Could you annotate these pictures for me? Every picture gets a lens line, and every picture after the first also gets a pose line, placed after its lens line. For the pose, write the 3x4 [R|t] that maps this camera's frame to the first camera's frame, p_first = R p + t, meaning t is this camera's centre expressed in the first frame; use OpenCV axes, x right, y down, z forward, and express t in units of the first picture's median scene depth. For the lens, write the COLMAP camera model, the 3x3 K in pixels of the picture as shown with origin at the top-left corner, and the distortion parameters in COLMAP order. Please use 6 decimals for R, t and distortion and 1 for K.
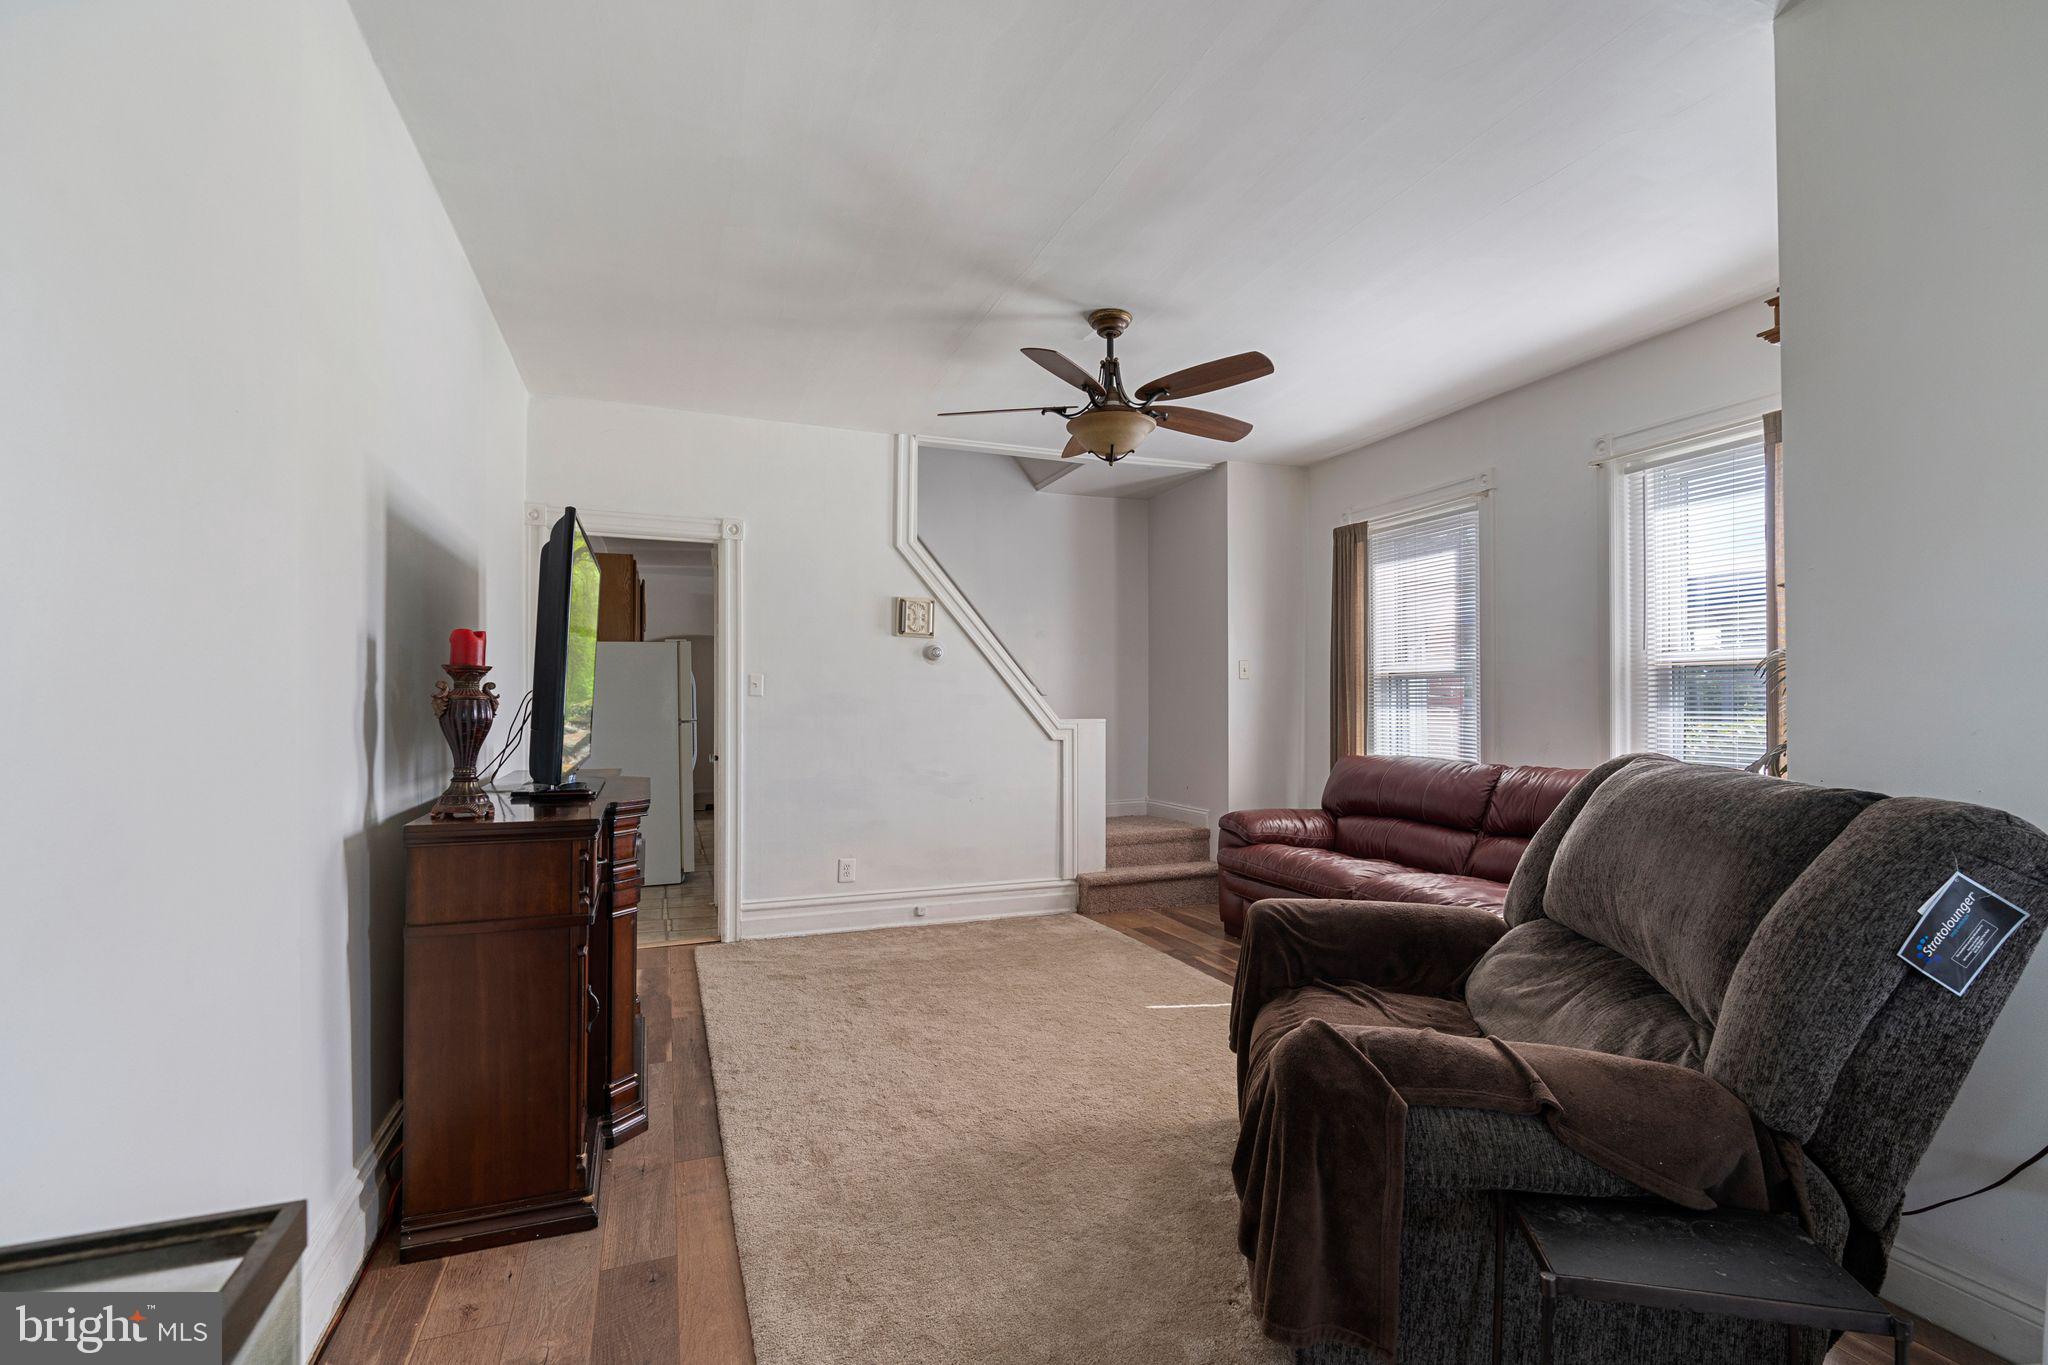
lens RADIAL K [[938.8, 0, 1023.0], [0, 938.8, 696.8], [0, 0, 1]] dist [-0.009844, 0.002016]
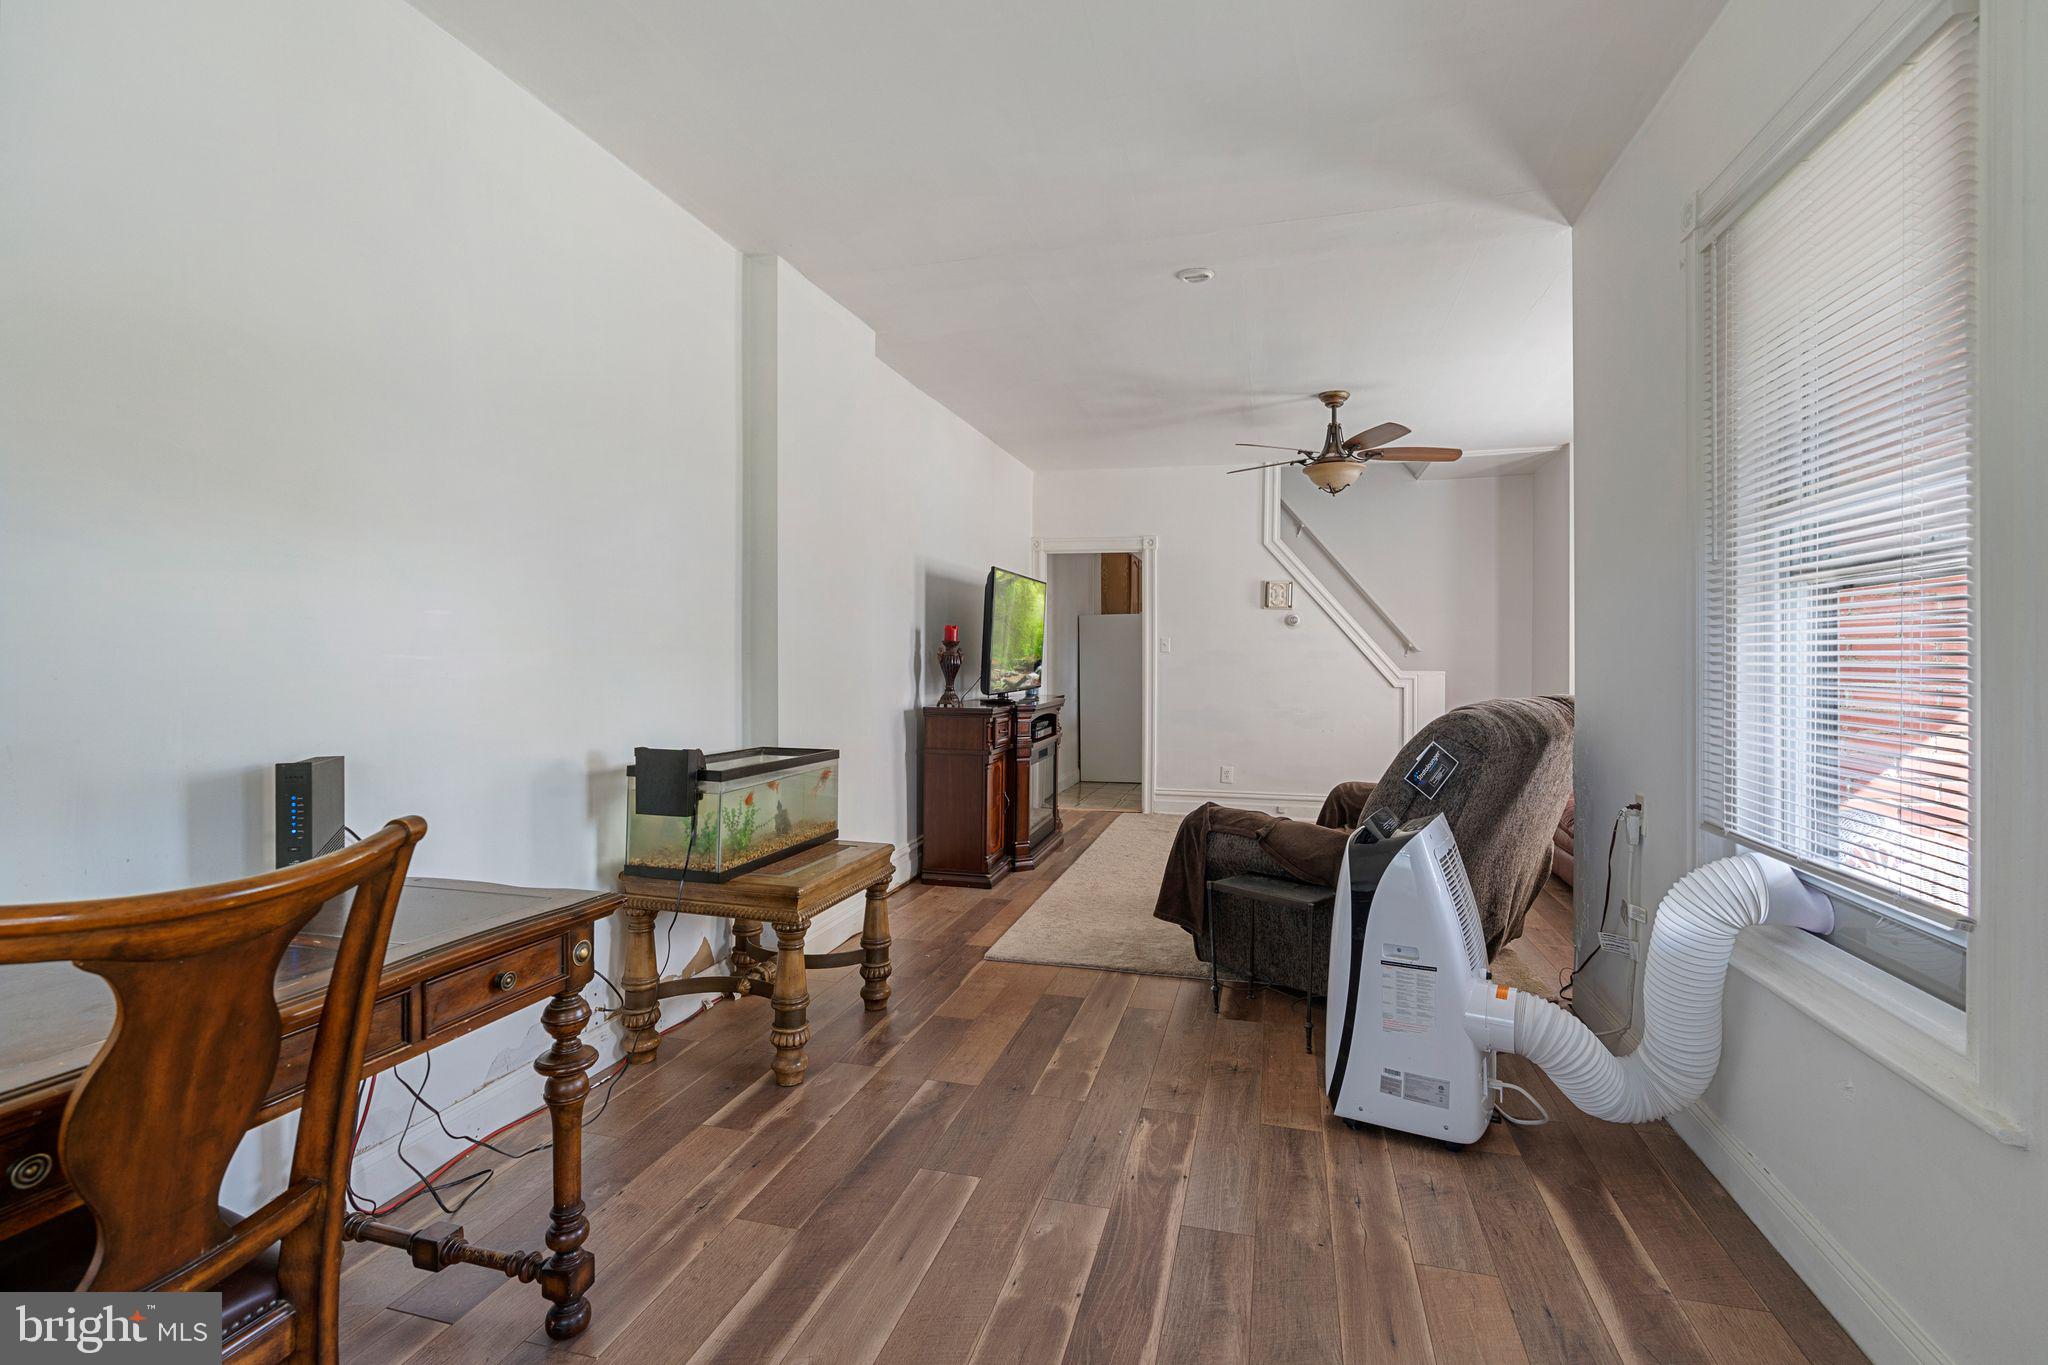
lens RADIAL K [[938.8, 0, 1022.9], [0, 938.8, 663.0], [0, 0, 1]] dist [-0.009844, 0.002016]
pose [[0.809232, 0.008384, -0.587430, 0.560098], [0.000419, 0.999890, 0.014848, -0.008055], [0.587489, -0.012262, 0.809139, -0.471535]]
